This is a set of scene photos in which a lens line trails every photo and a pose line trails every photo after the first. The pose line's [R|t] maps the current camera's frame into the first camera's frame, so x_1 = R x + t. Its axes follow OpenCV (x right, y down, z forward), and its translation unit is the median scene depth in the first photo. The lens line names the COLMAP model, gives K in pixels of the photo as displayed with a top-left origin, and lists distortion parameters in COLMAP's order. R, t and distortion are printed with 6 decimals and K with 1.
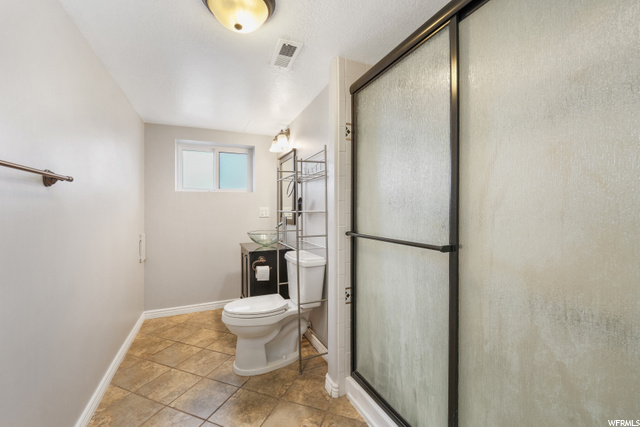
lens RADIAL K [[268.7, 0, 318.1], [0, 268.7, 211.1], [0, 0, 1]] dist [-0.001115, -0.000416]
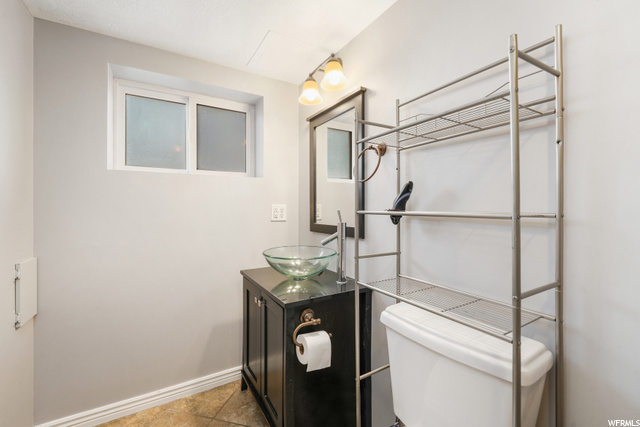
lens RADIAL K [[268.7, 0, 318.1], [0, 268.7, 211.1], [0, 0, 1]] dist [-0.001115, -0.000416]
pose [[0.990568, 0.005208, 0.136925, -0.226144], [-0.006077, 0.999964, 0.005927, -0.003108], [-0.136889, -0.006704, 0.990564, 0.477822]]
